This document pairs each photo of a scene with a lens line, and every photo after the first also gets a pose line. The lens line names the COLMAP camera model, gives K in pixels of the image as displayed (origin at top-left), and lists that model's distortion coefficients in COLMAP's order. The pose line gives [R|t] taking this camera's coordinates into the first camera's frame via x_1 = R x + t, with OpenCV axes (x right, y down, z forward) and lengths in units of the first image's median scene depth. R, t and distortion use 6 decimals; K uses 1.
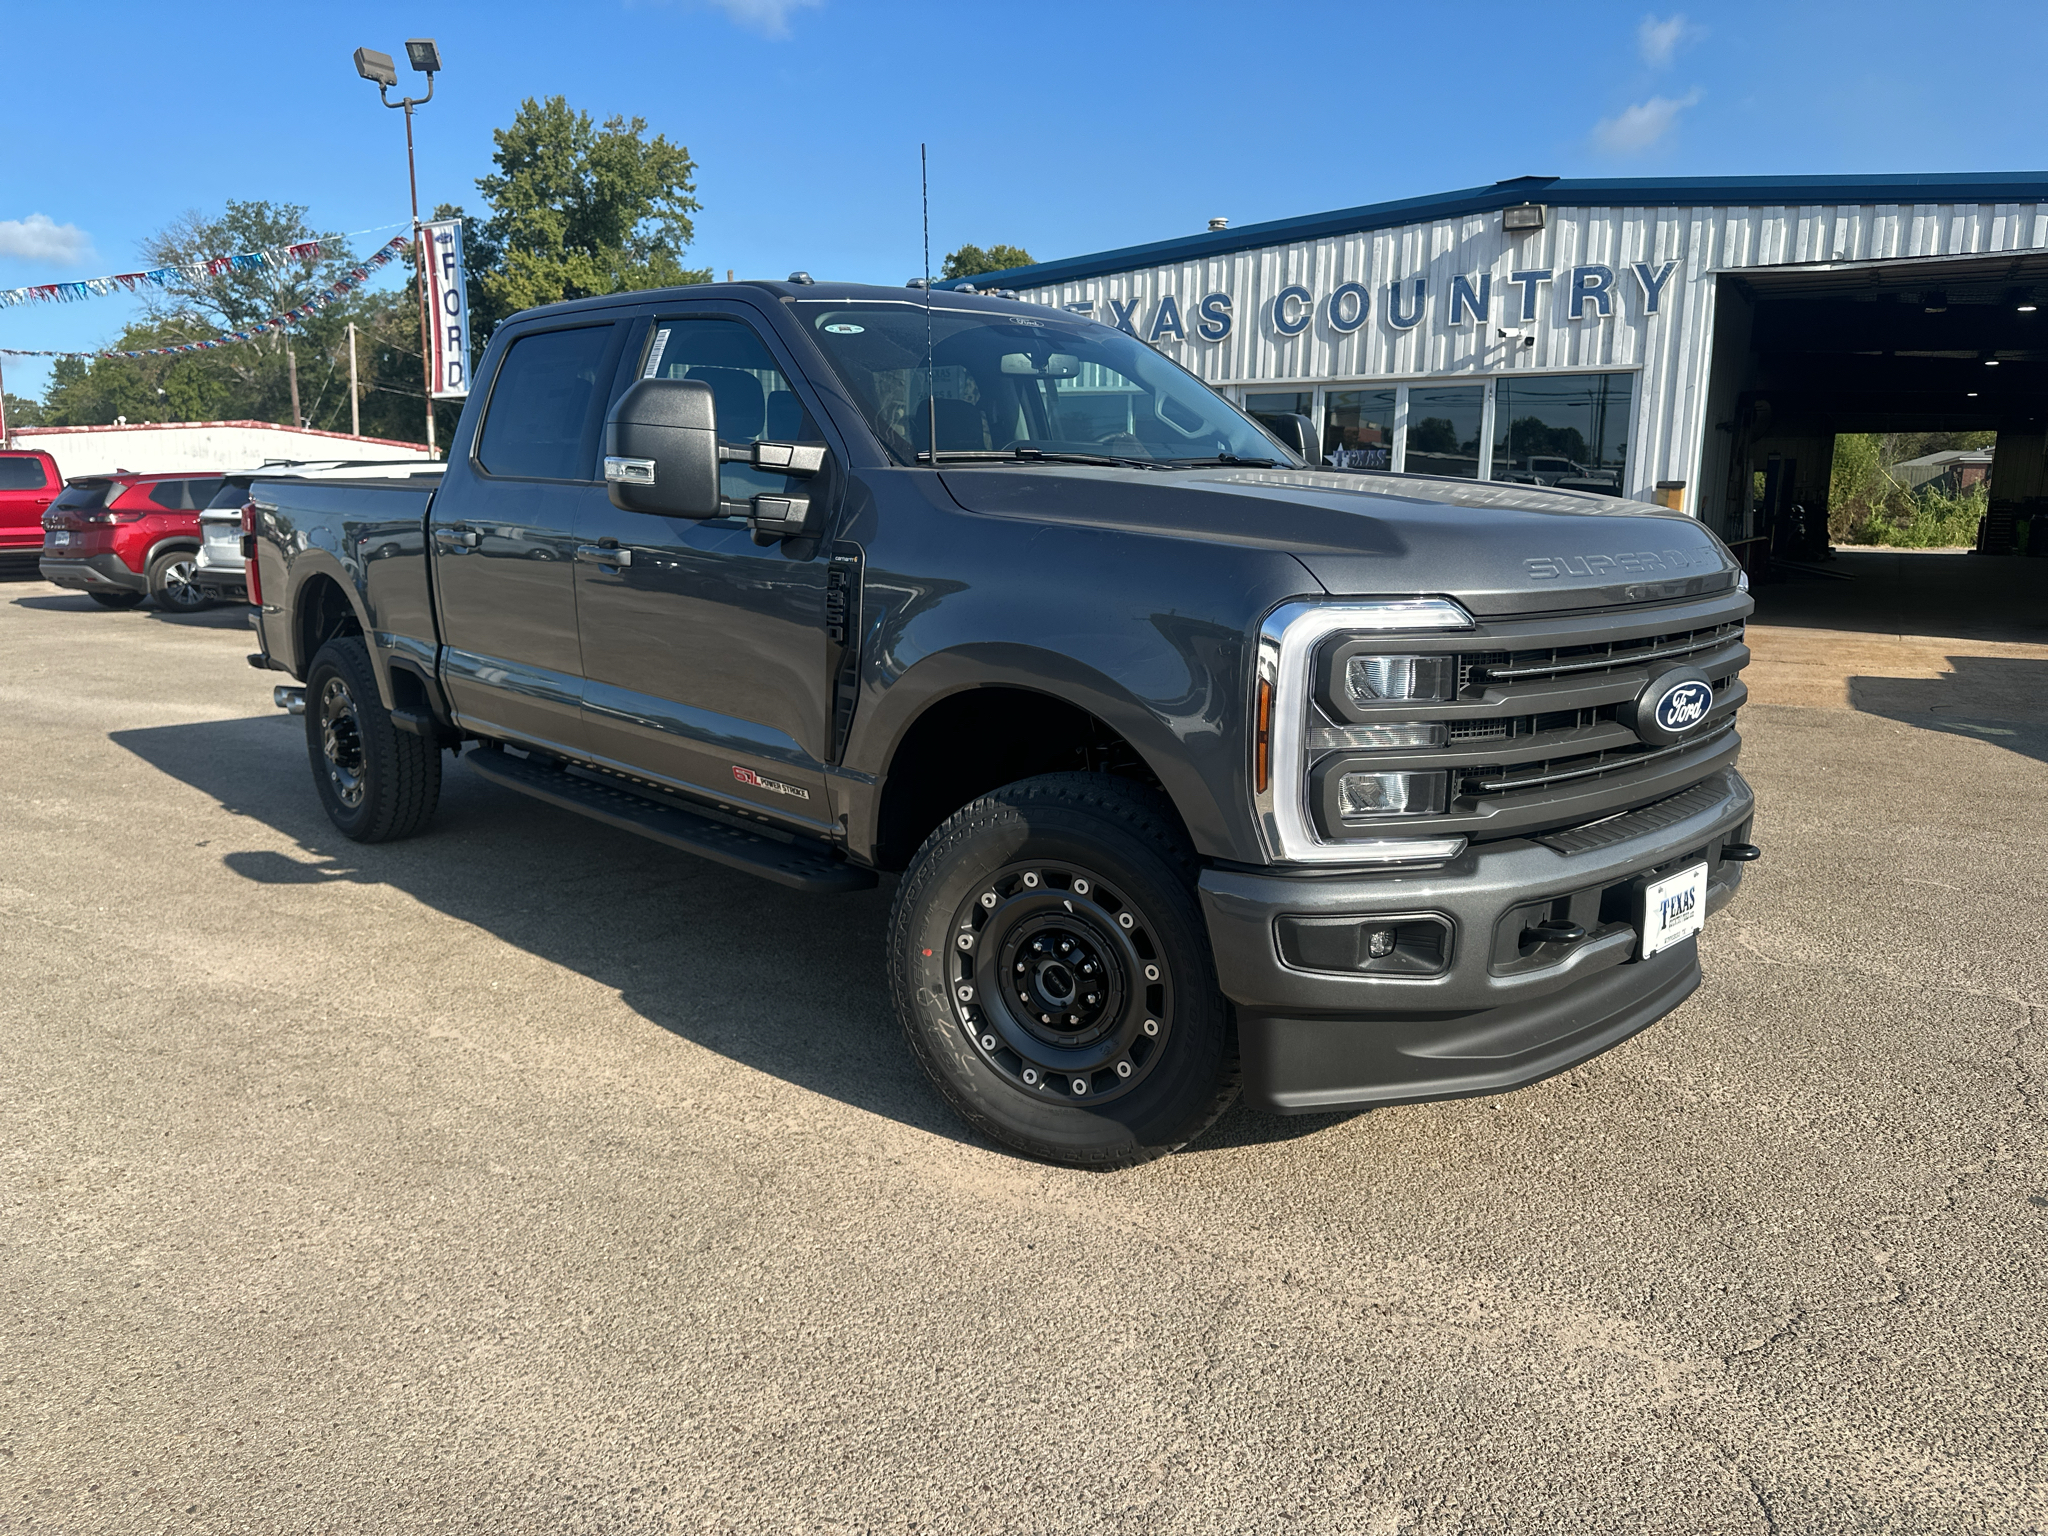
lens RADIAL K [[1498.7, 0, 1030.6], [0, 1498.7, 768.2], [0, 0, 1]] dist [0.018788, -0.034290]
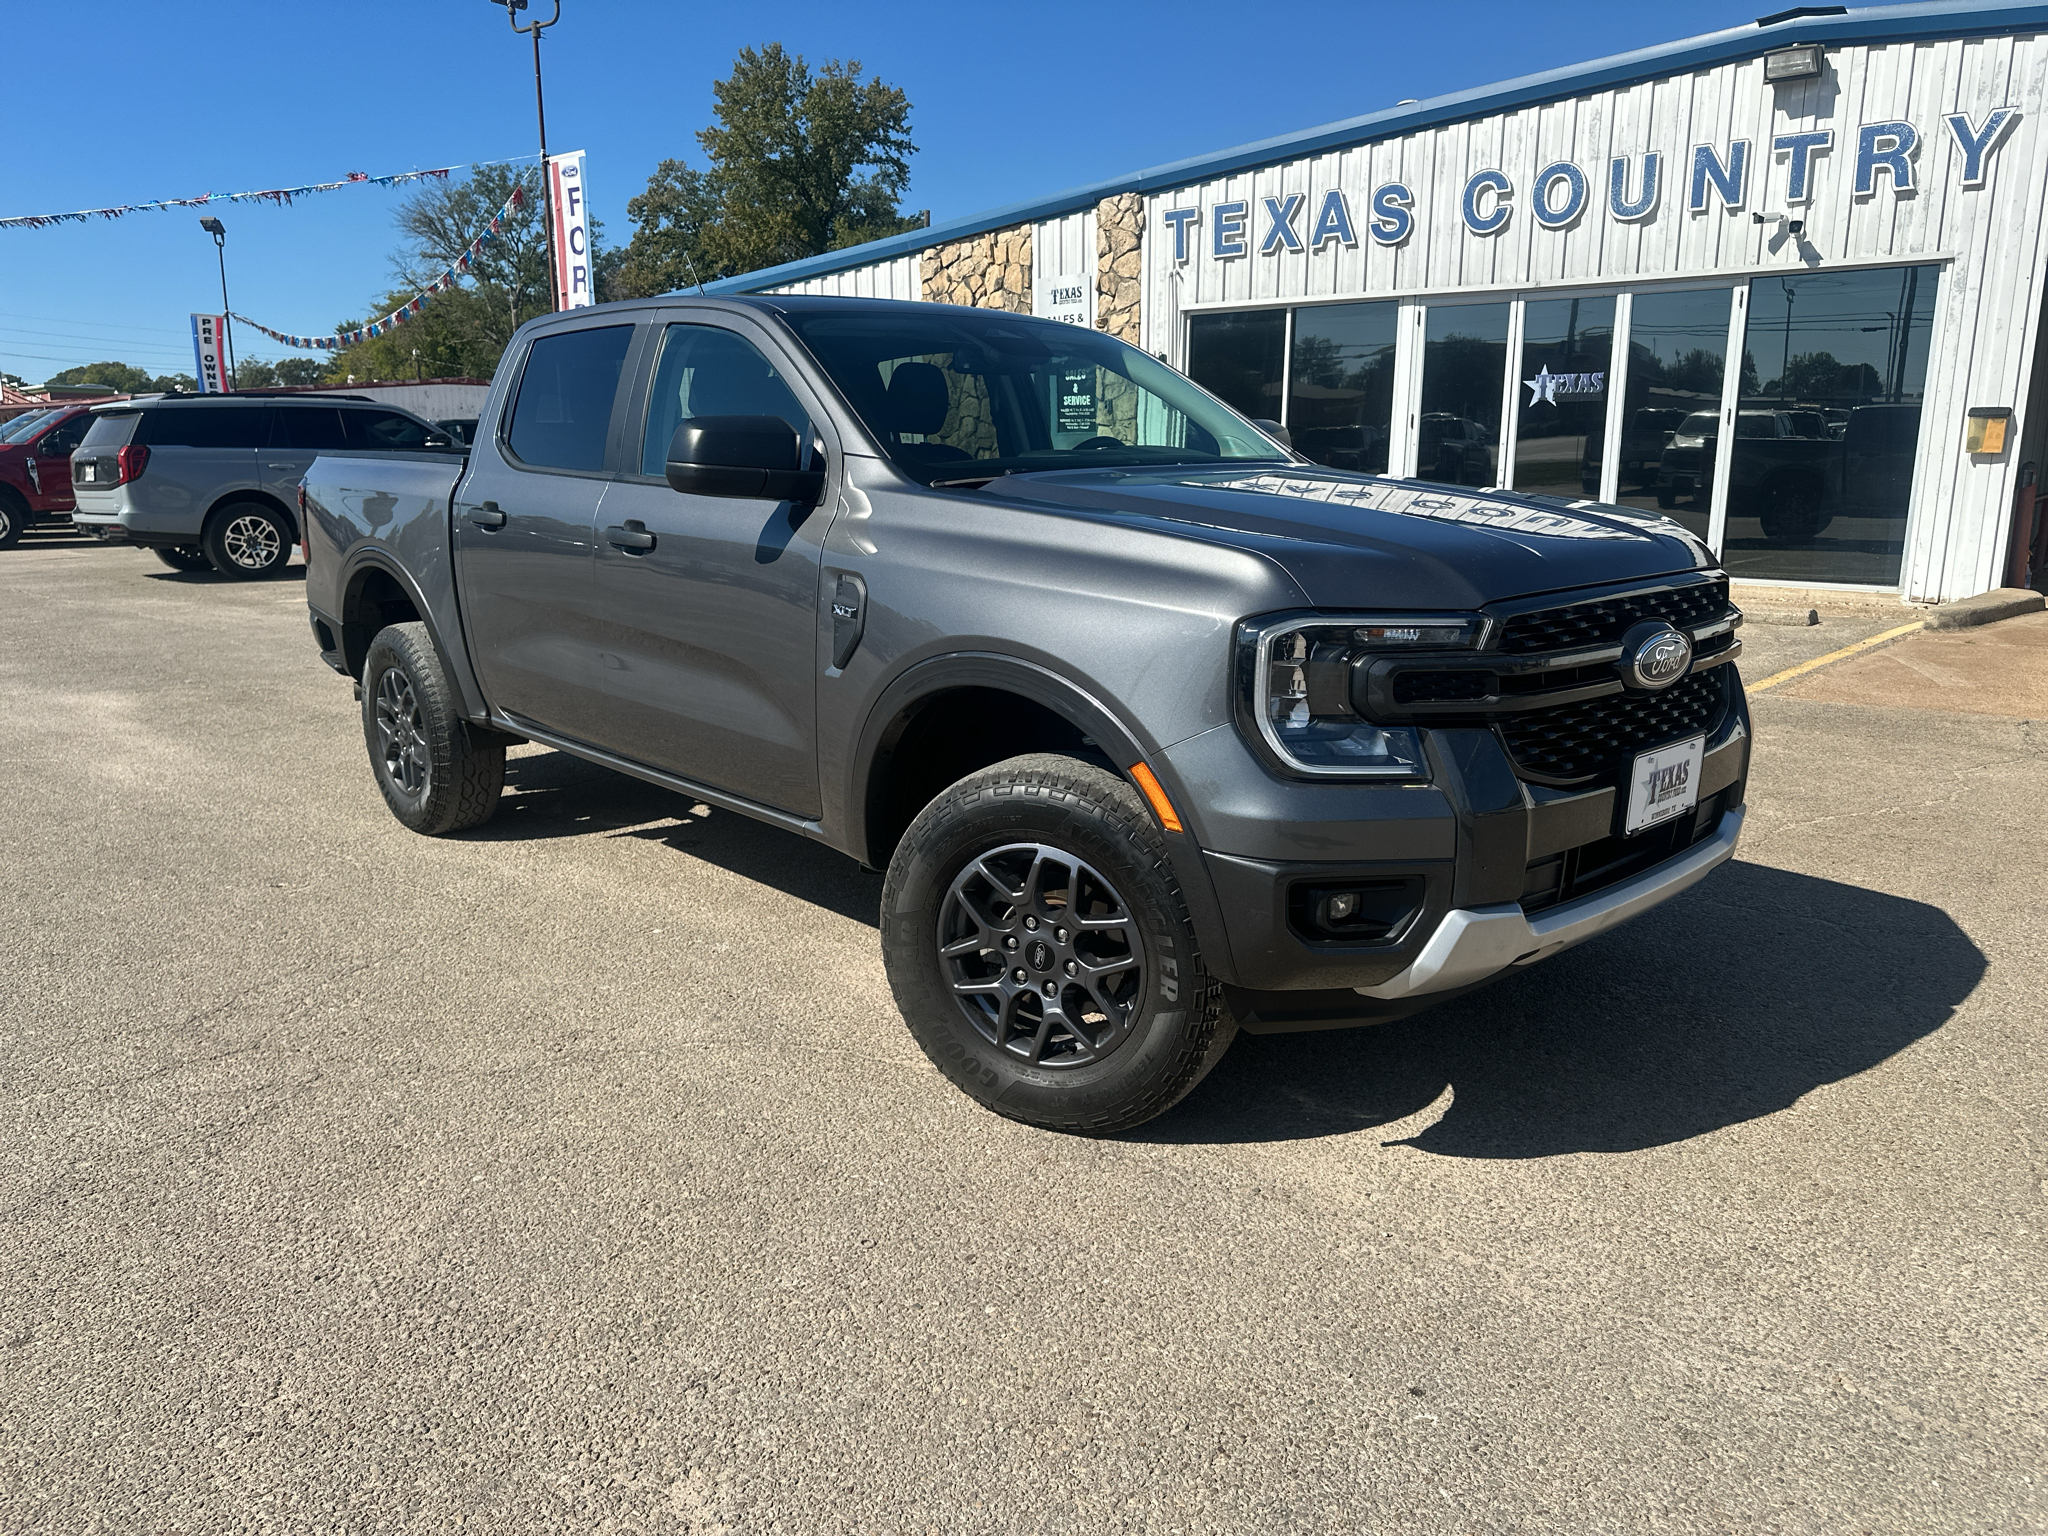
lens RADIAL K [[1498.7, 0, 1024.0], [0, 1498.7, 765.9], [0, 0, 1]] dist [0.018788, -0.034290]
pose [[0.987205, 0.021854, -0.157950, 0.051600], [-0.016994, 0.999342, 0.032052, -0.019688], [0.158546, -0.028958, 0.986927, 0.127927]]
